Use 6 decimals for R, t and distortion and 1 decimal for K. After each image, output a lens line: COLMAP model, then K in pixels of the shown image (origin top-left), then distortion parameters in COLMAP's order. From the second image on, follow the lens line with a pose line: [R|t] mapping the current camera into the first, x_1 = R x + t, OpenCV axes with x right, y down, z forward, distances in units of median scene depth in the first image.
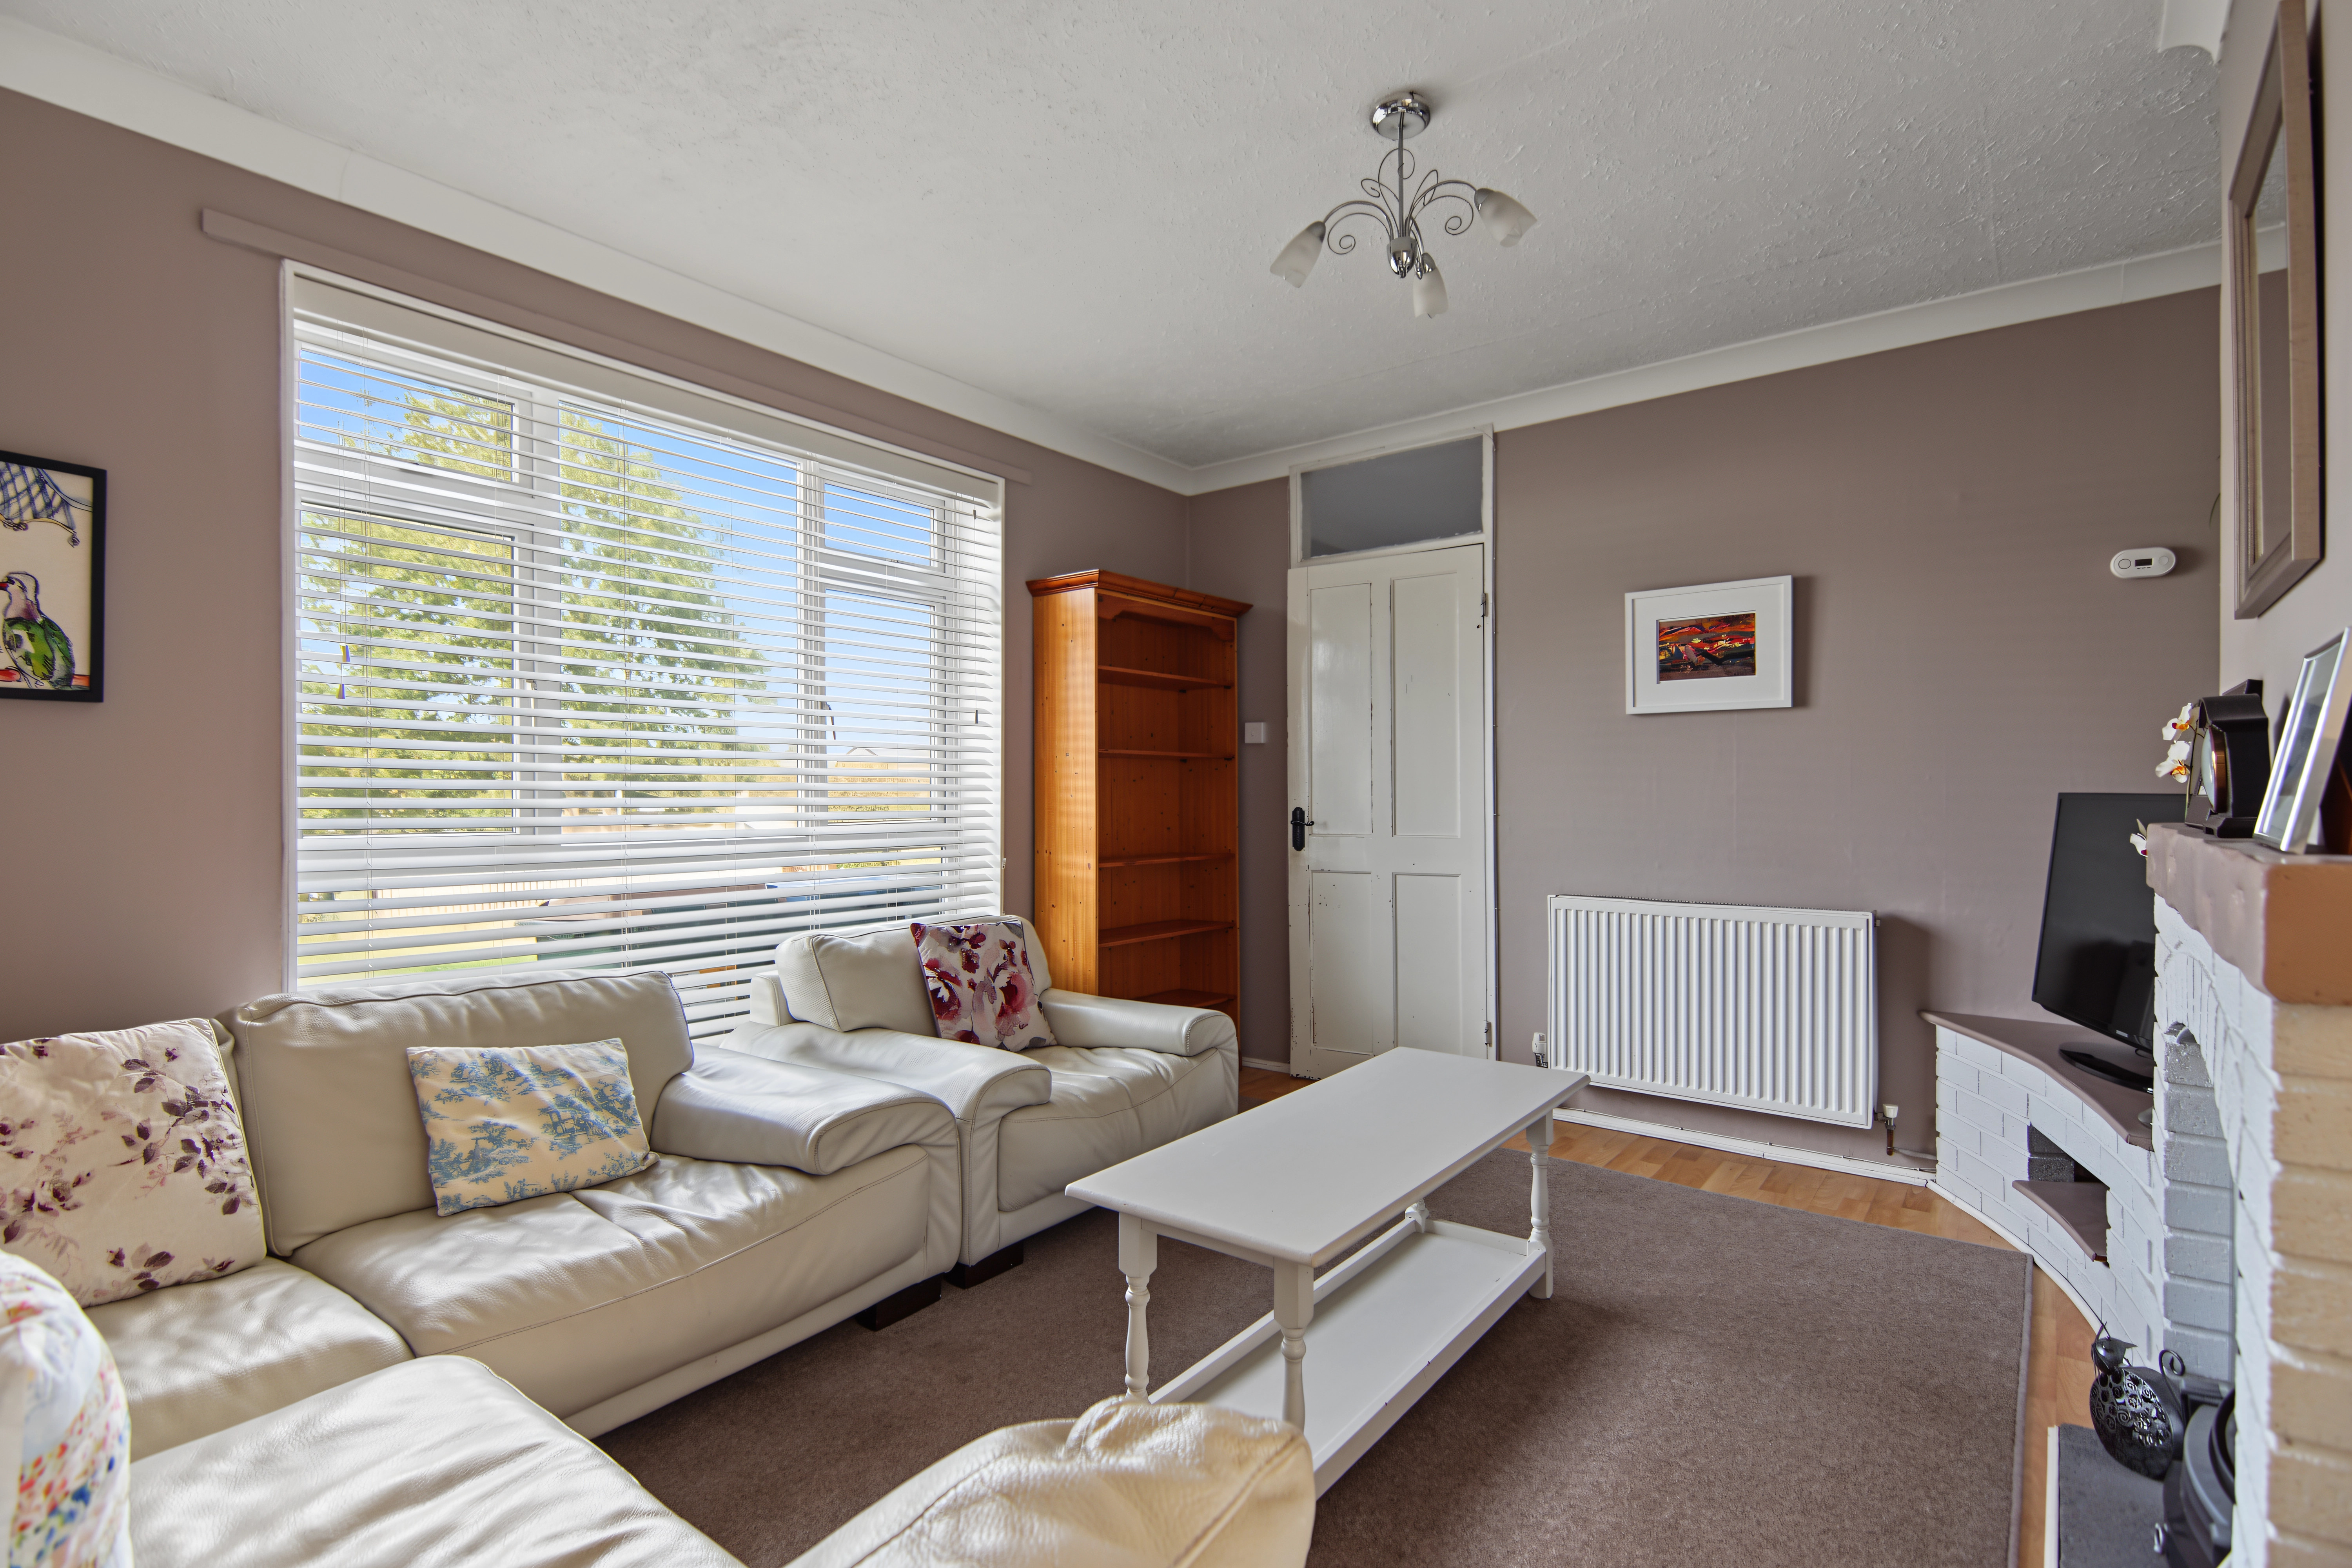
lens RADIAL K [[1125.9, 0, 1167.6], [0, 1125.9, 782.6], [0, 0, 1]] dist [0.031437, -0.016041]
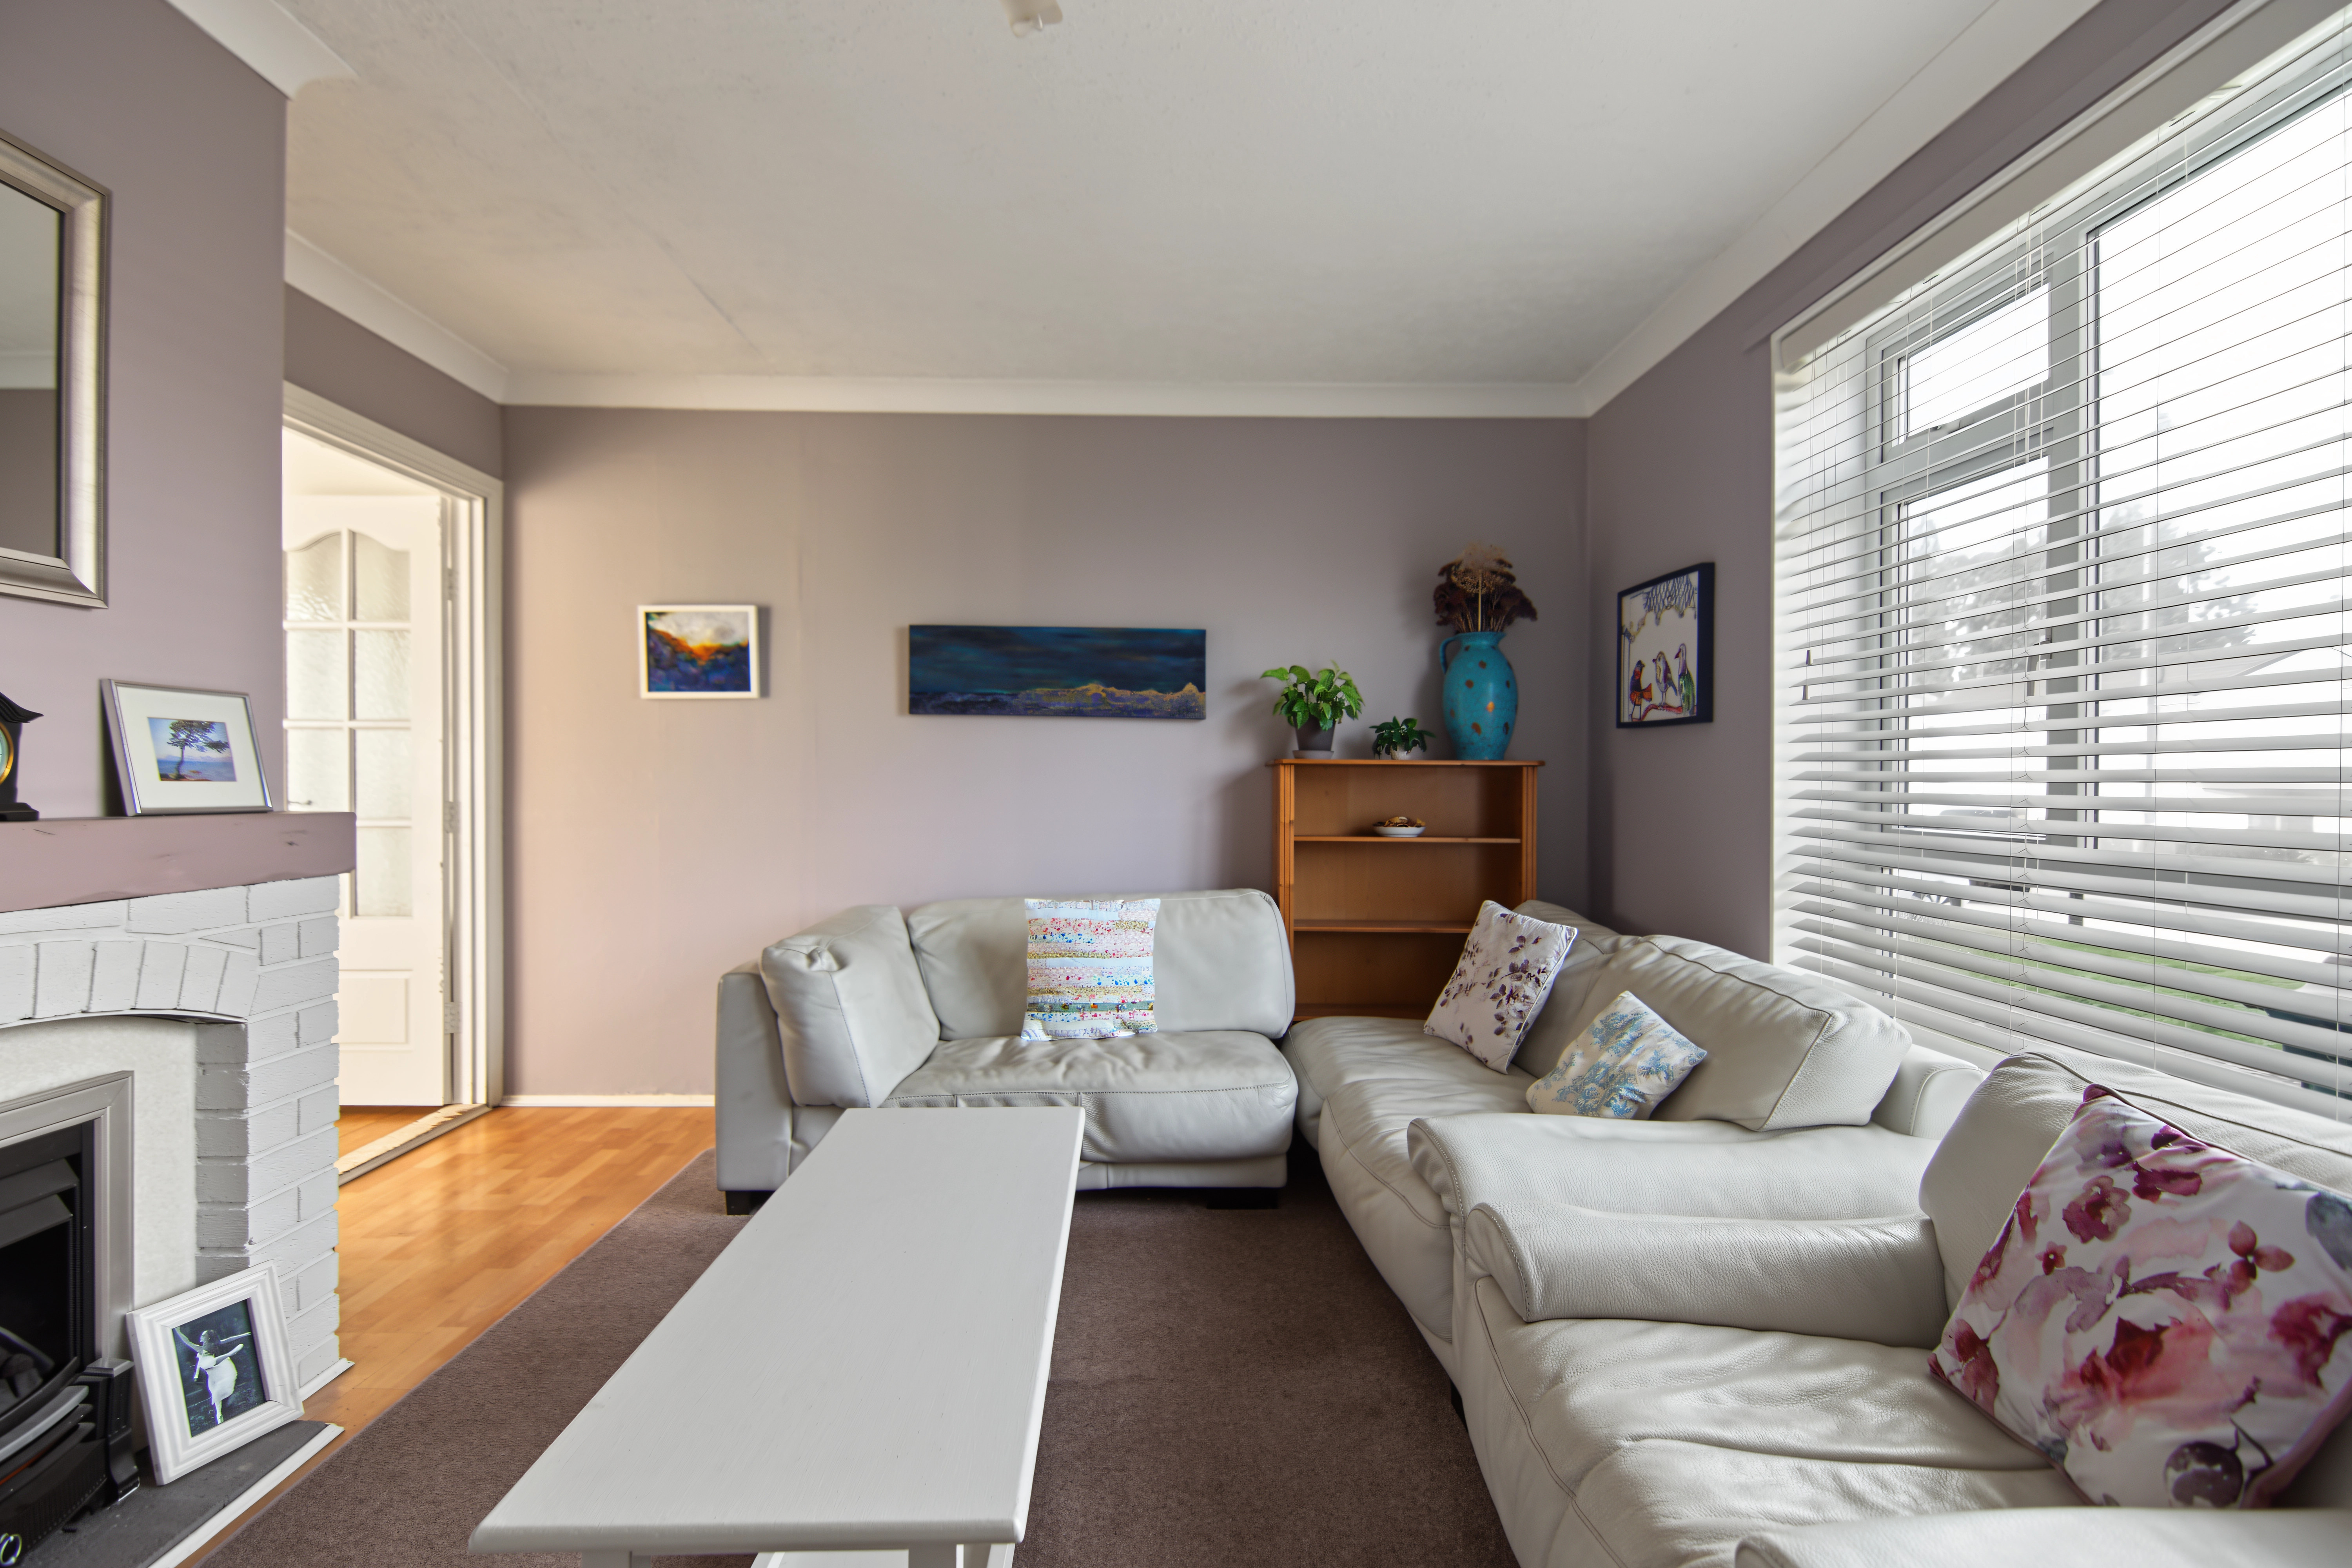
lens RADIAL K [[1125.9, 0, 1167.6], [0, 1125.9, 782.6], [0, 0, 1]] dist [0.031437, -0.016041]
pose [[-0.775968, 0.000375, -0.630772, 0.338545], [0.003189, 0.999989, -0.003328, 0.006421], [0.630764, -0.004594, -0.775961, 1.120468]]
